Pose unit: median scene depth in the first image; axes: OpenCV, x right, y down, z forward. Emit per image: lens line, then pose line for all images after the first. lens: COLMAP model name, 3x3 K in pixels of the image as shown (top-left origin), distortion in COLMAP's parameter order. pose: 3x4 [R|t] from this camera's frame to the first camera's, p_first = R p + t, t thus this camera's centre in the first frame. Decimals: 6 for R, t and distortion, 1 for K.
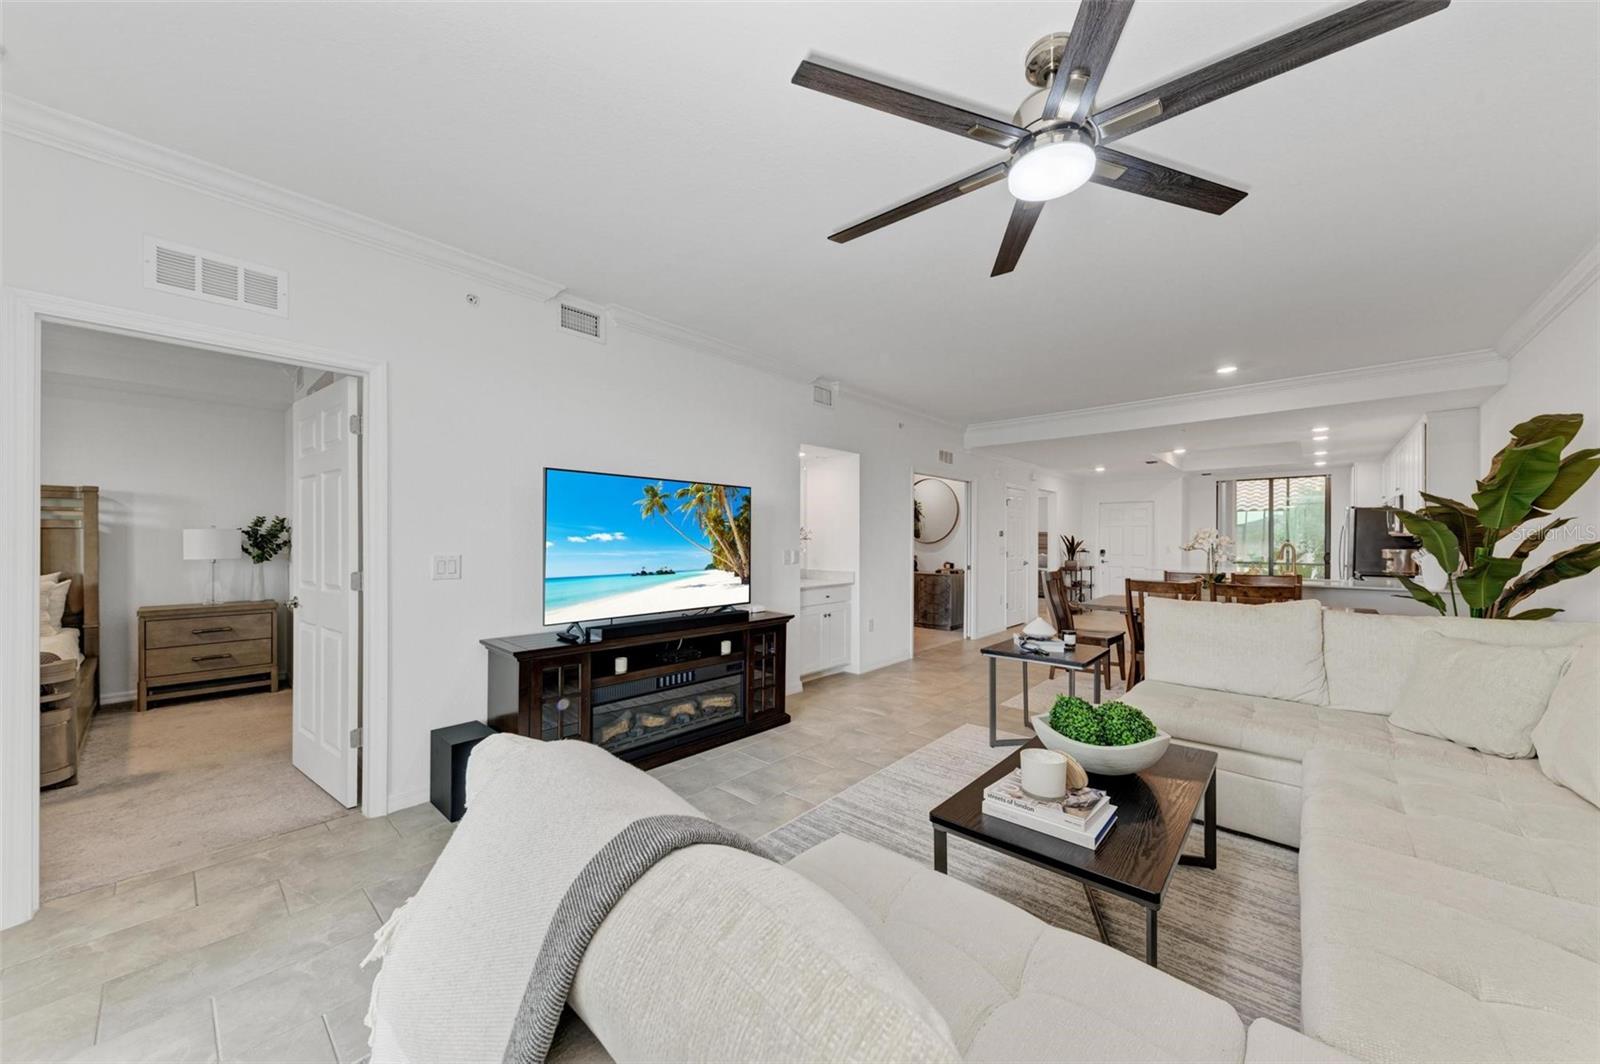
lens RADIAL K [[562.7, 0, 804.9], [0, 562.7, 540.5], [0, 0, 1]] dist [0.012278, -0.002255]
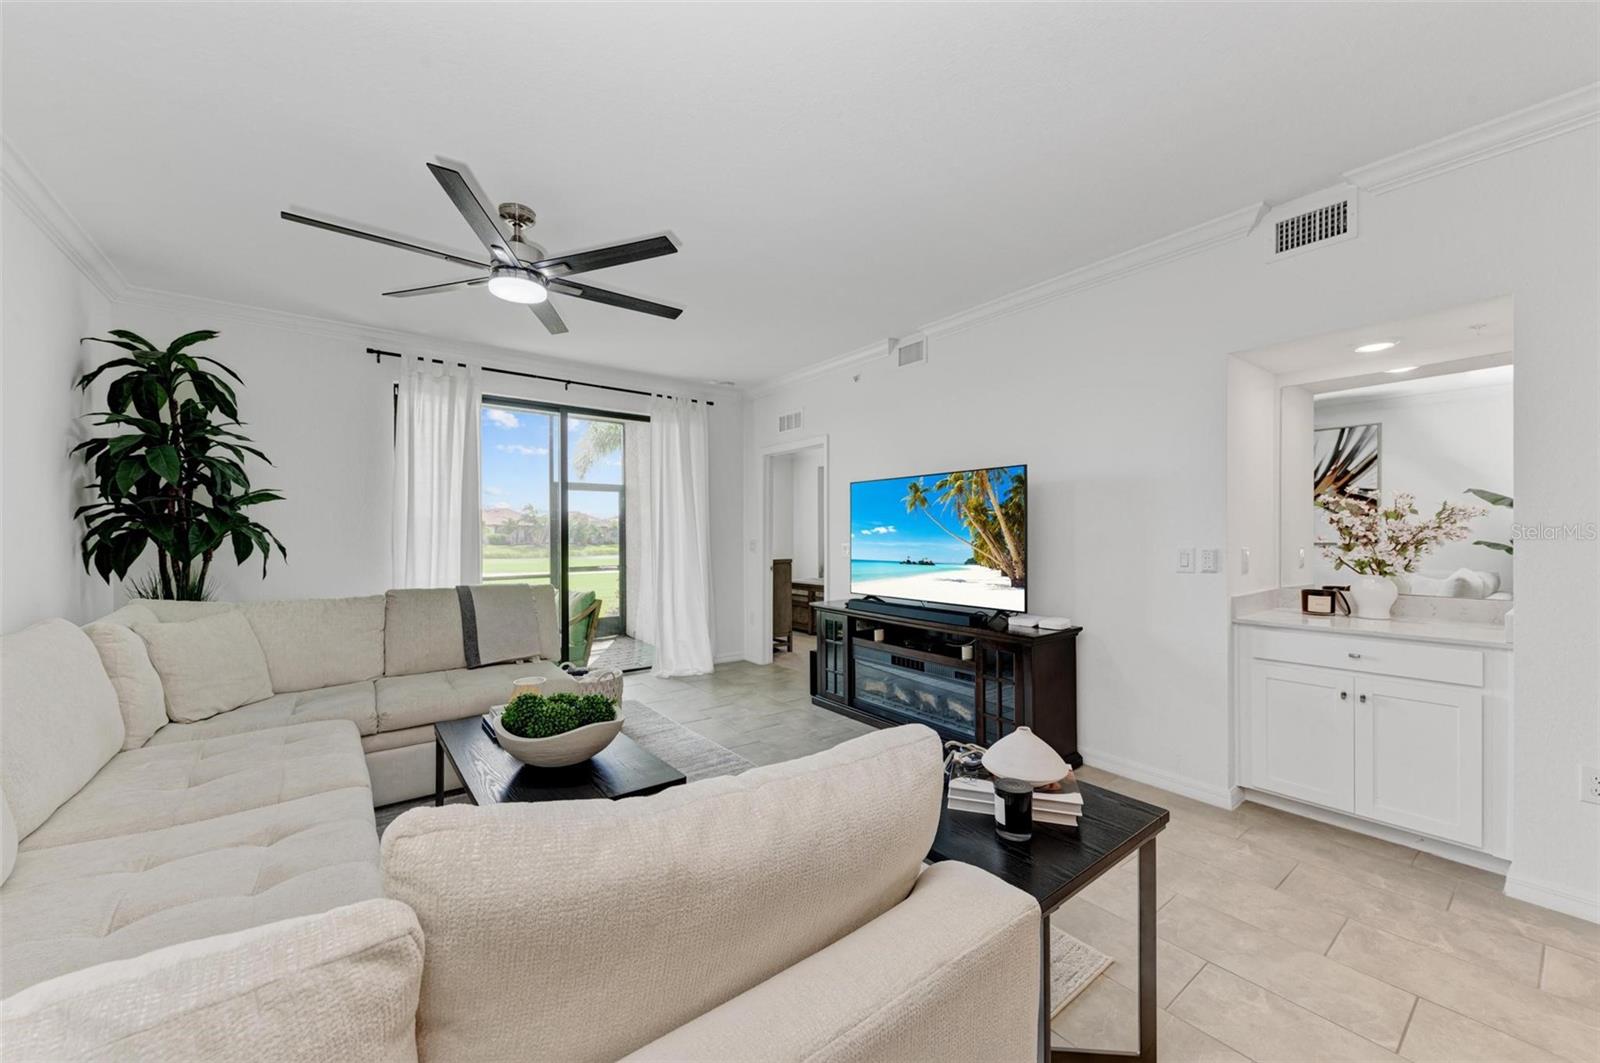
lens RADIAL K [[600.1, 0, 801.7], [0, 600.1, 538.0], [0, 0, 1]] dist [0.011919, -0.003616]
pose [[-0.185561, 0.006382, -0.982612, 0.900695], [0.000989, 0.999980, 0.006308, 0.002676], [0.982632, 0.000199, -0.185563, 0.988765]]
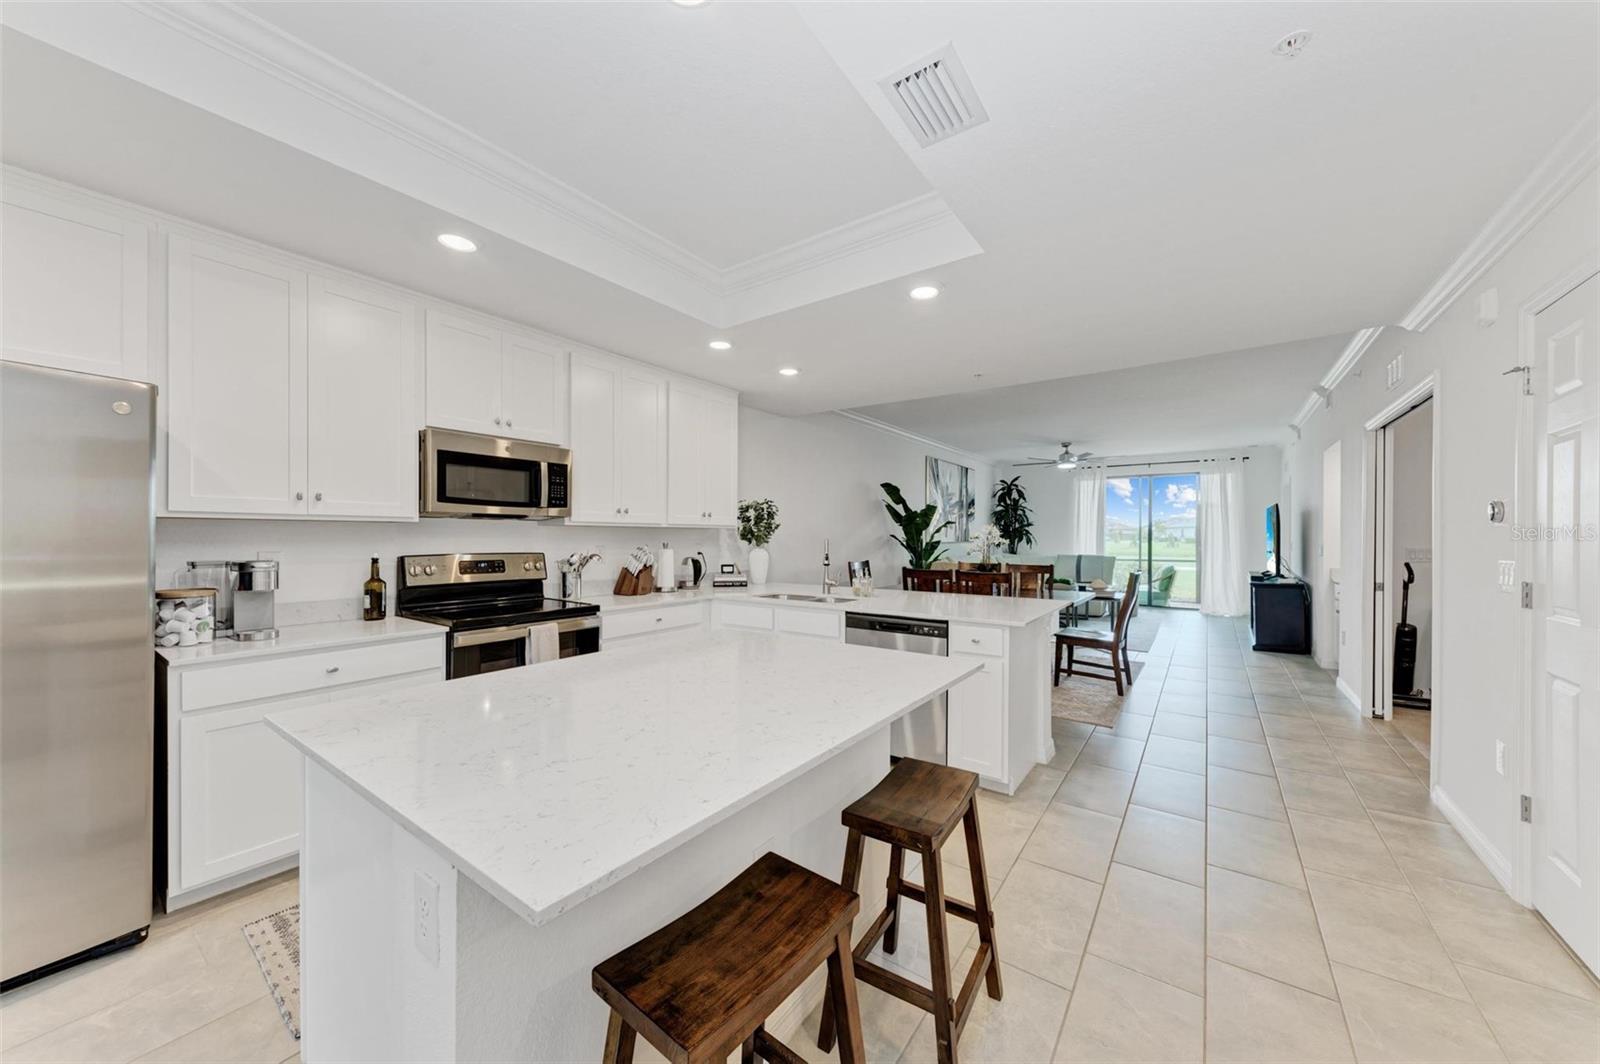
lens RADIAL K [[562.7, 0, 796.2], [0, 562.7, 539.5], [0, 0, 1]] dist [0.012278, -0.002255]
pose [[-0.995156, -0.001733, -0.098292, 1.666348], [-0.002500, 0.999967, 0.007683, 0.000940], [0.098275, 0.007891, -0.995128, 2.903993]]
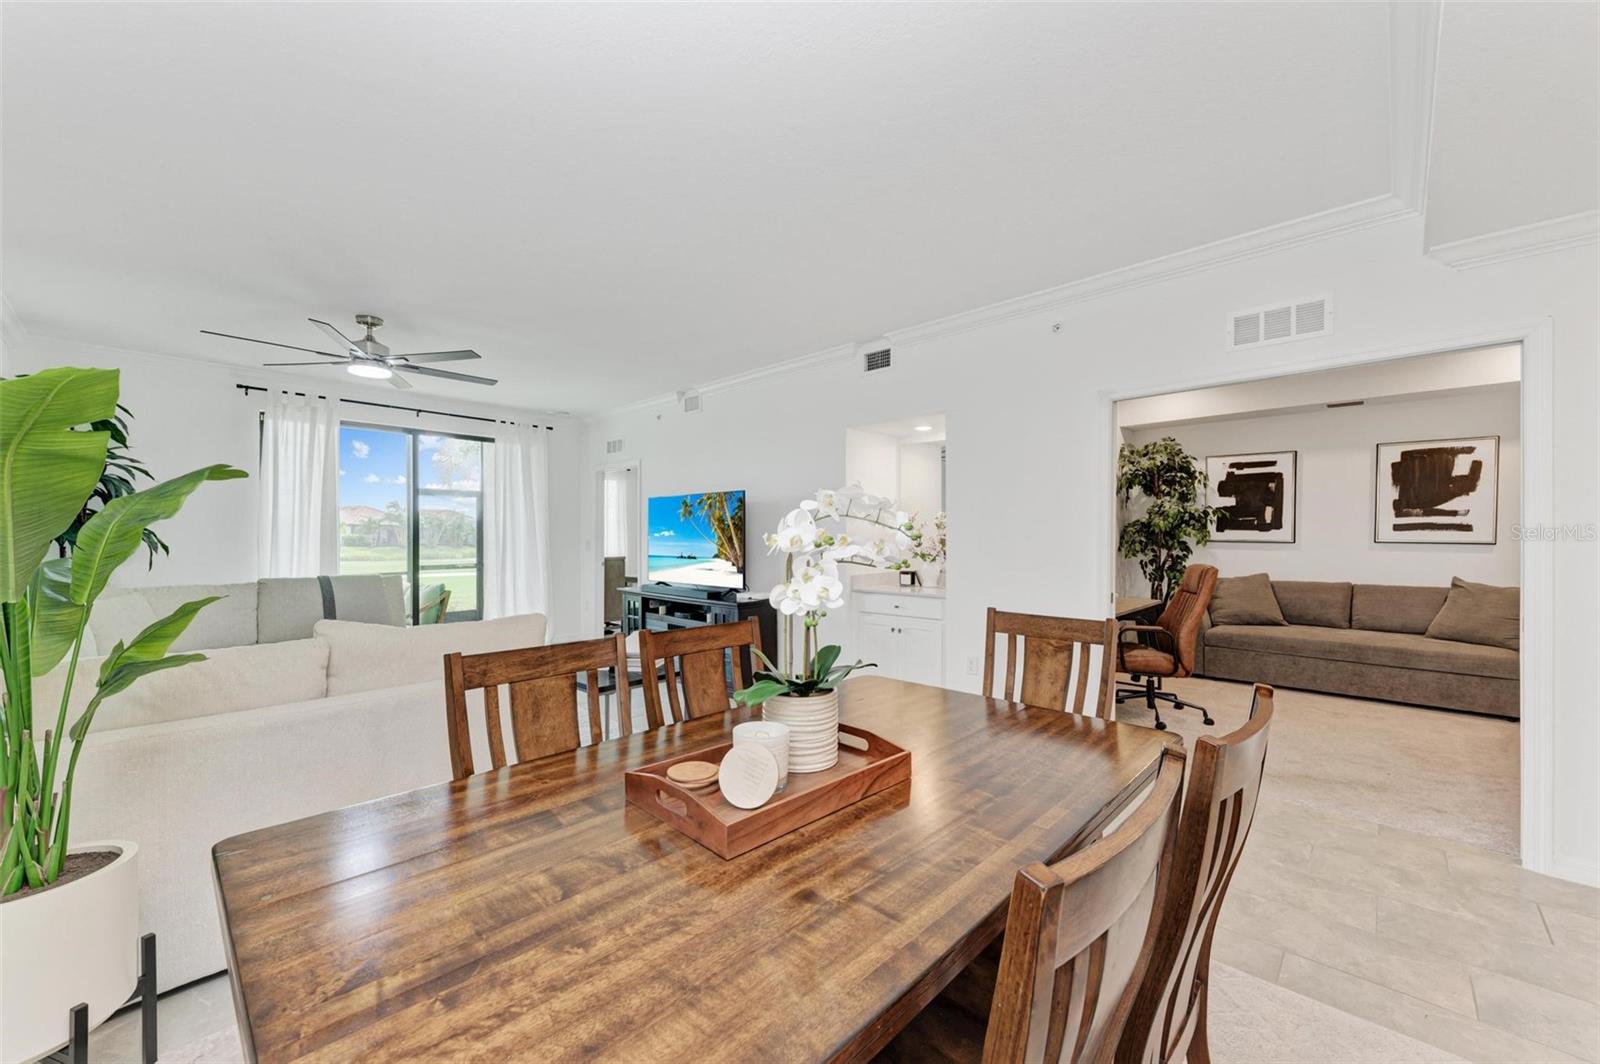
lens RADIAL K [[600.1, 0, 795.5], [0, 600.1, 536.8], [0, 0, 1]] dist [0.011919, -0.003616]
pose [[-0.024035, 0.002138, -0.999709, 1.330625], [-0.001368, 0.999997, 0.002172, -0.001075], [0.999710, 0.001420, -0.024032, 1.321442]]
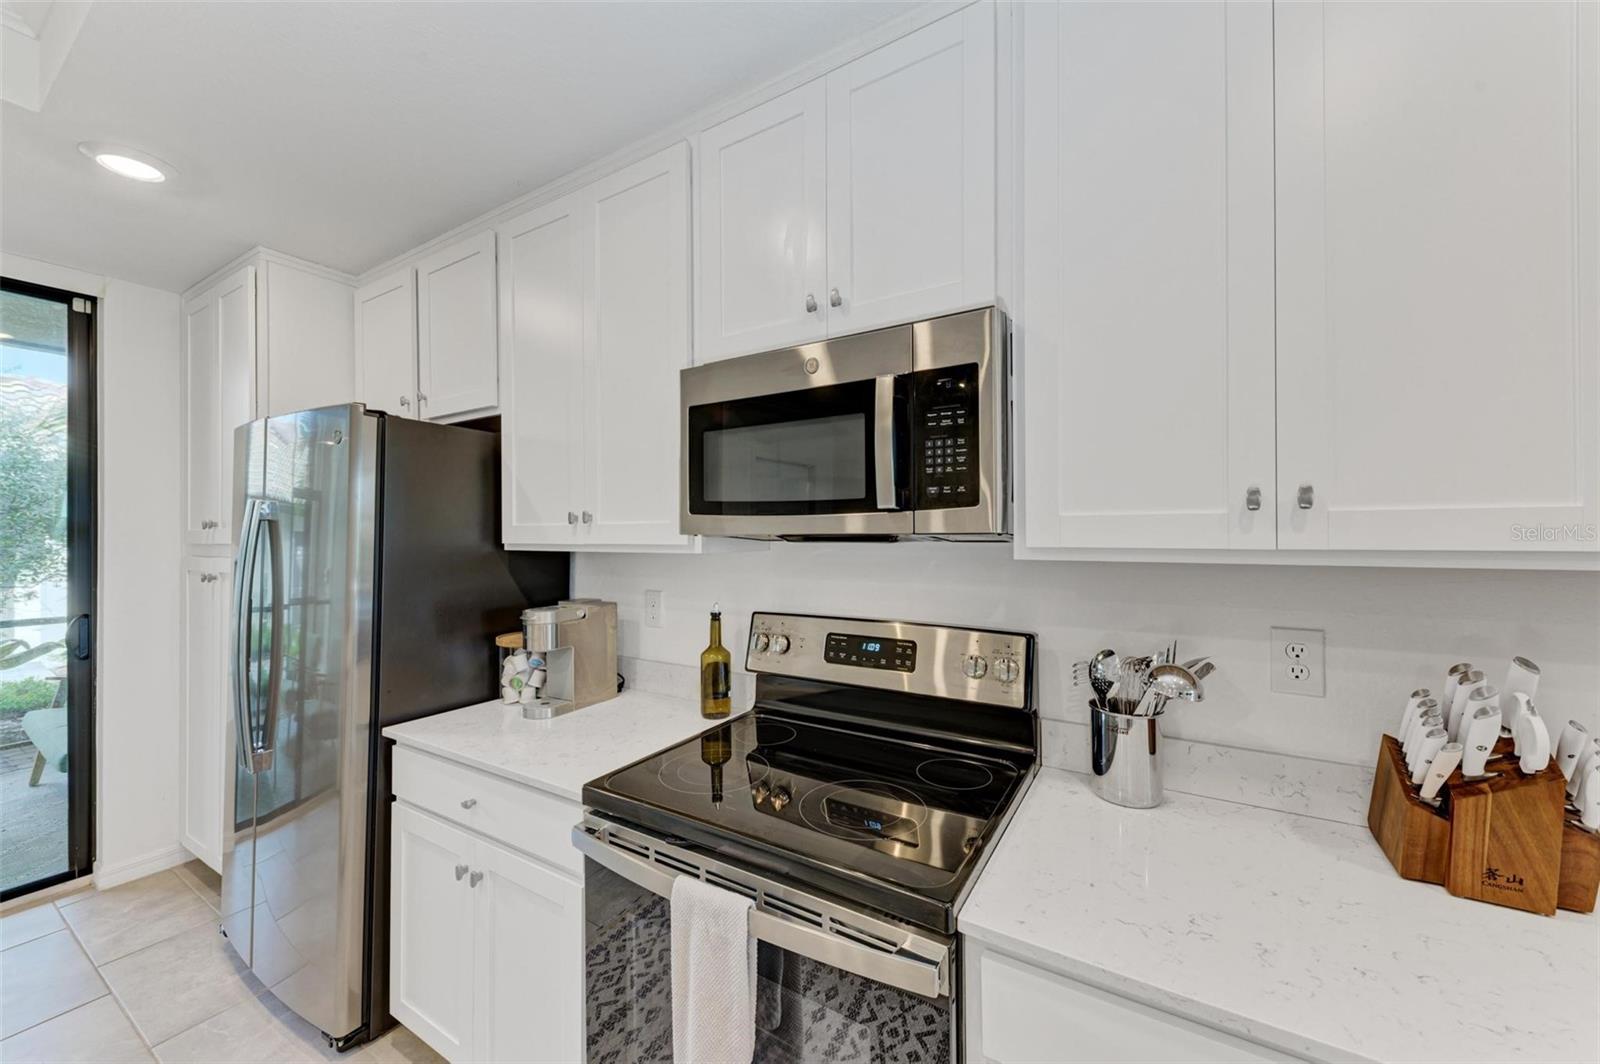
lens RADIAL K [[562.7, 0, 823.9], [0, 562.7, 533.9], [0, 0, 1]] dist [0.012278, -0.002255]
pose [[-0.208082, 0.008747, 0.978072, 1.693003], [0.005272, 0.999956, -0.007822, -0.028640], [-0.978097, 0.003528, -0.208119, 2.035741]]
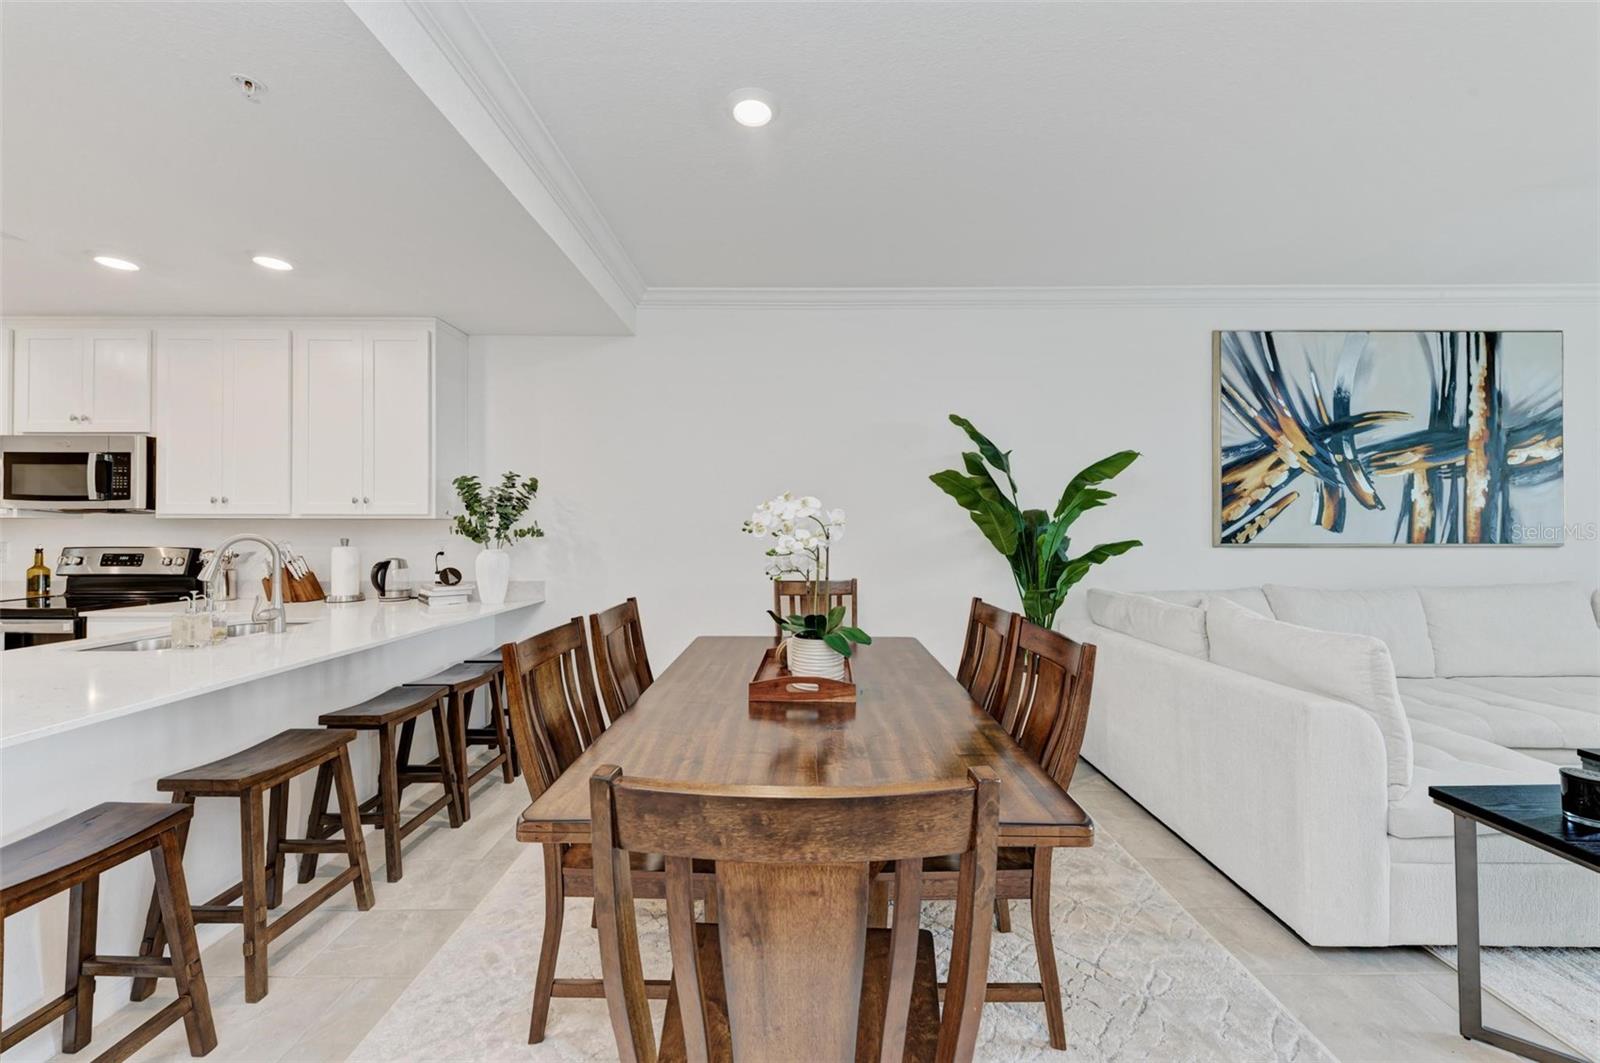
lens RADIAL K [[600.1, 0, 809.8], [0, 600.1, 523.6], [0, 0, 1]] dist [0.011919, -0.003616]
pose [[-0.665784, 0.006600, 0.746115, 0.521990], [0.000961, 0.999968, -0.007987, 0.001793], [-0.746144, -0.004601, -0.665769, 1.728702]]
